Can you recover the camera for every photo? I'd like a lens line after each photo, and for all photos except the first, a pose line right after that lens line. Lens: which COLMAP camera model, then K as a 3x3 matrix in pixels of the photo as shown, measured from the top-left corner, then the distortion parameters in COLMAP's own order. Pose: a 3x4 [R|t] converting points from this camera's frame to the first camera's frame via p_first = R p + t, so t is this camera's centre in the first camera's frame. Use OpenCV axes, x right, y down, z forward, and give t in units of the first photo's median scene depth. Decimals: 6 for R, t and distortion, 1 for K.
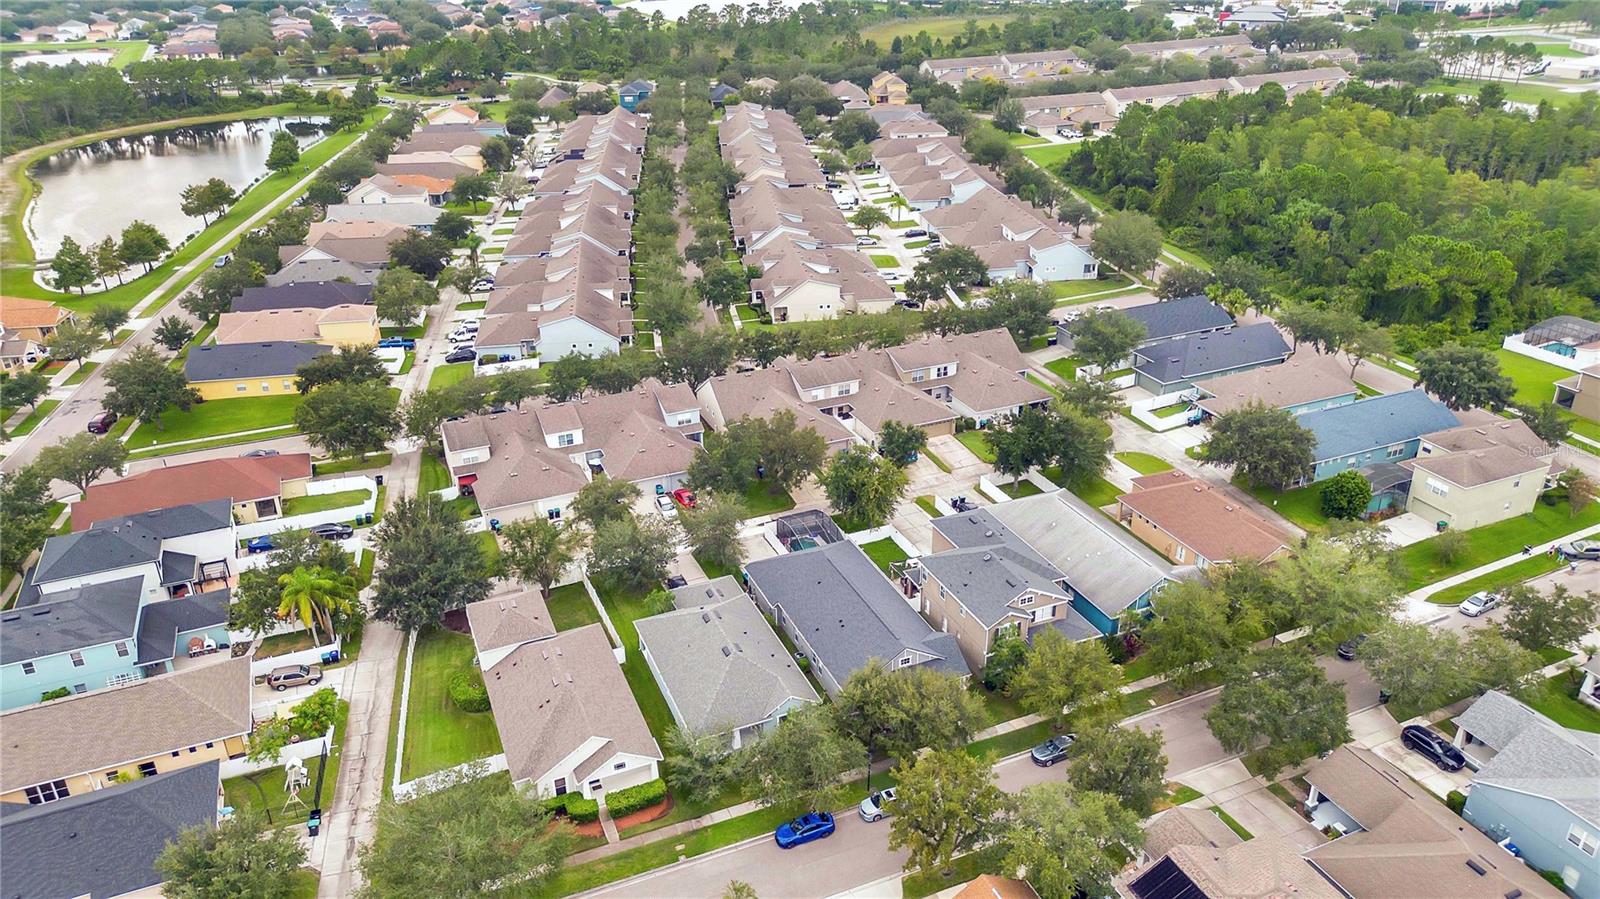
lens RADIAL K [[1105.7, 0, 800.0], [0, 1105.7, 449.5], [0, 0, 1]] dist [0.077860, -0.085669]
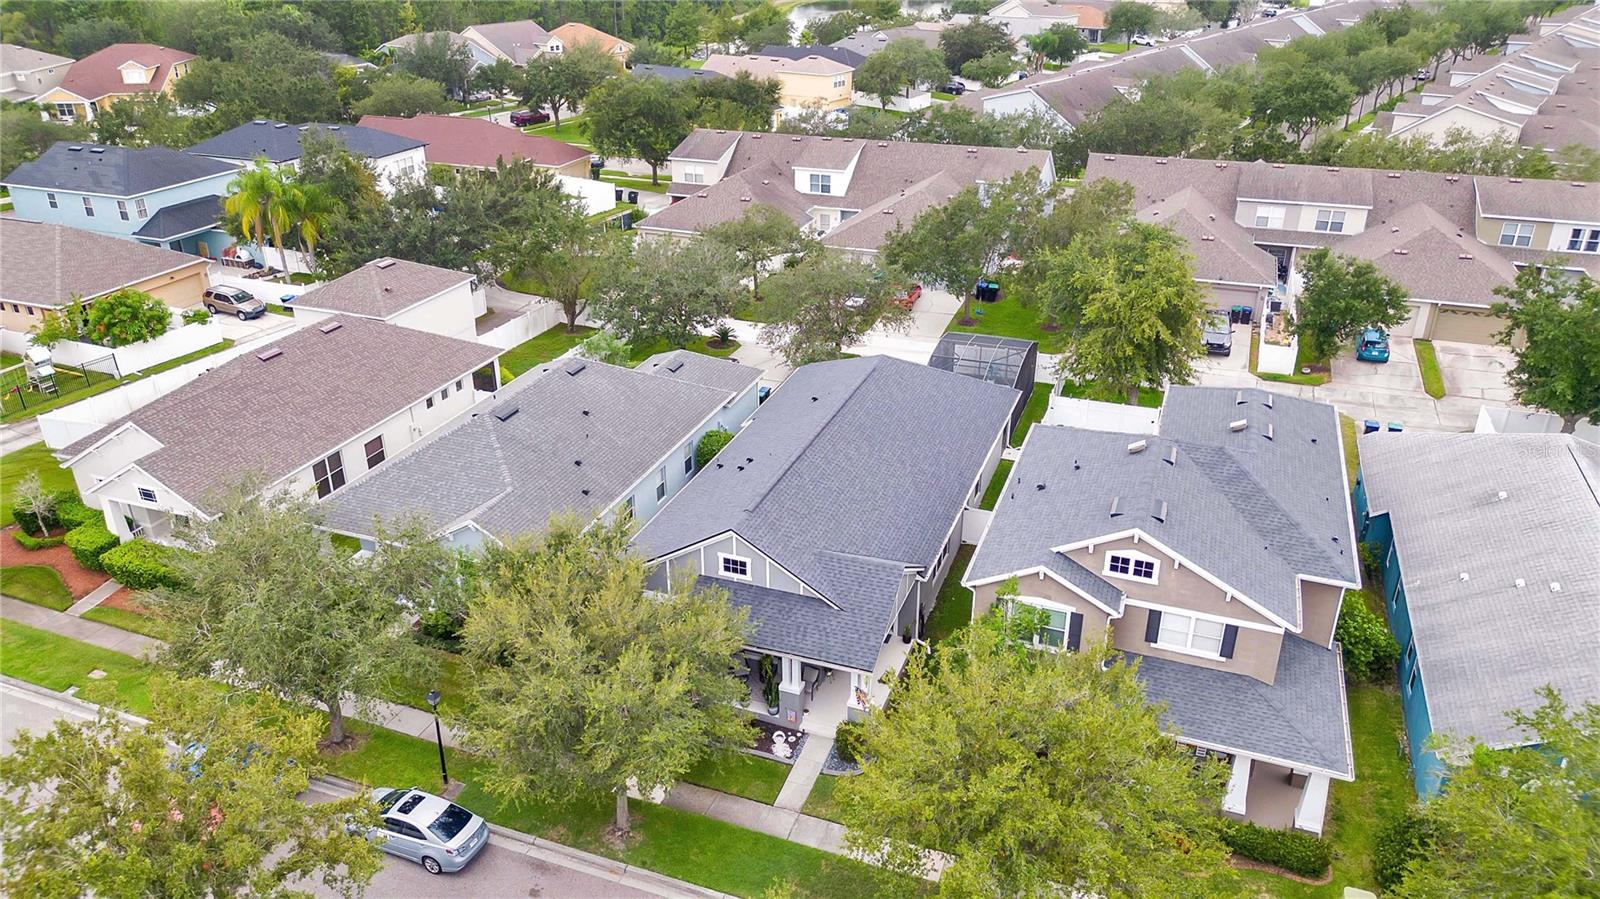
lens RADIAL K [[1105.7, 0, 800.0], [0, 1105.7, 449.5], [0, 0, 1]] dist [0.077860, -0.085669]
pose [[0.720558, 0.308607, -0.620933, 0.256460], [-0.305144, 0.945252, 0.115693, 0.072668], [0.622642, 0.106110, 0.775279, 0.521523]]
